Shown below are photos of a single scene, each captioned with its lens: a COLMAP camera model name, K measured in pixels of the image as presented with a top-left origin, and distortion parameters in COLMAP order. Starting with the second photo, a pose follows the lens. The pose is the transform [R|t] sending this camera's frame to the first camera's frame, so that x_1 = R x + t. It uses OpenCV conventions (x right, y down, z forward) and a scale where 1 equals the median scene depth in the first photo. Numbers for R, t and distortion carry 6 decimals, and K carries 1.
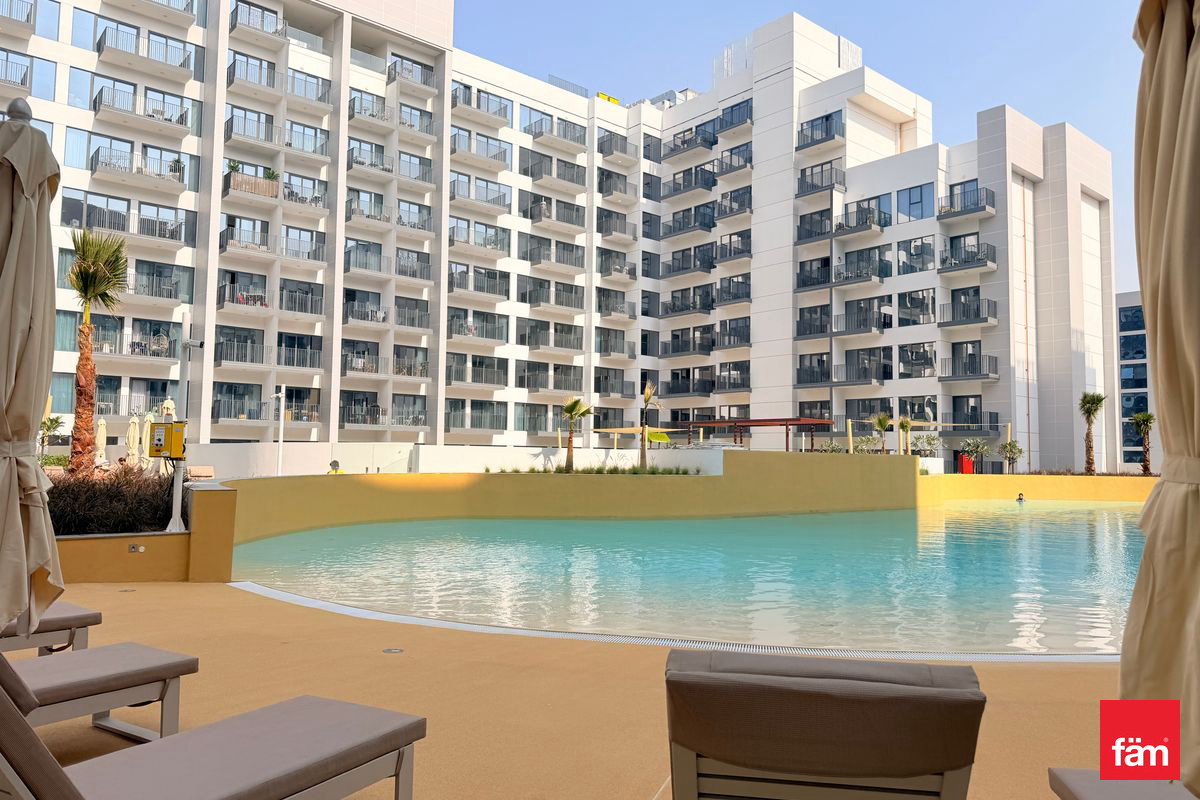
lens RADIAL K [[870.1, 0, 604.7], [0, 870.1, 399.0], [0, 0, 1]] dist [0.058391, -0.038092]
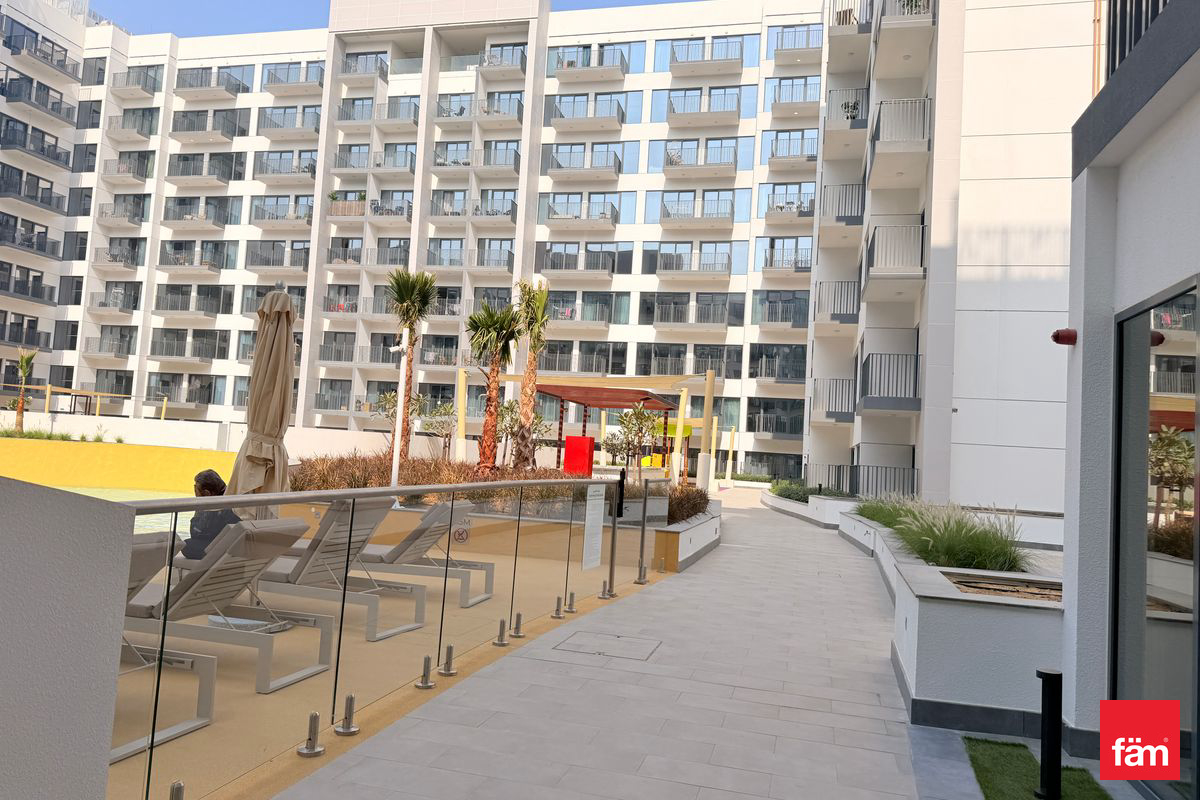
lens RADIAL K [[870.1, 0, 598.5], [0, 870.1, 391.8], [0, 0, 1]] dist [0.058391, -0.038092]
pose [[0.544228, -0.042010, -0.837885, 0.609812], [-0.000712, 0.998722, -0.050537, 0.046334], [0.838937, 0.028100, 0.543502, 0.544044]]
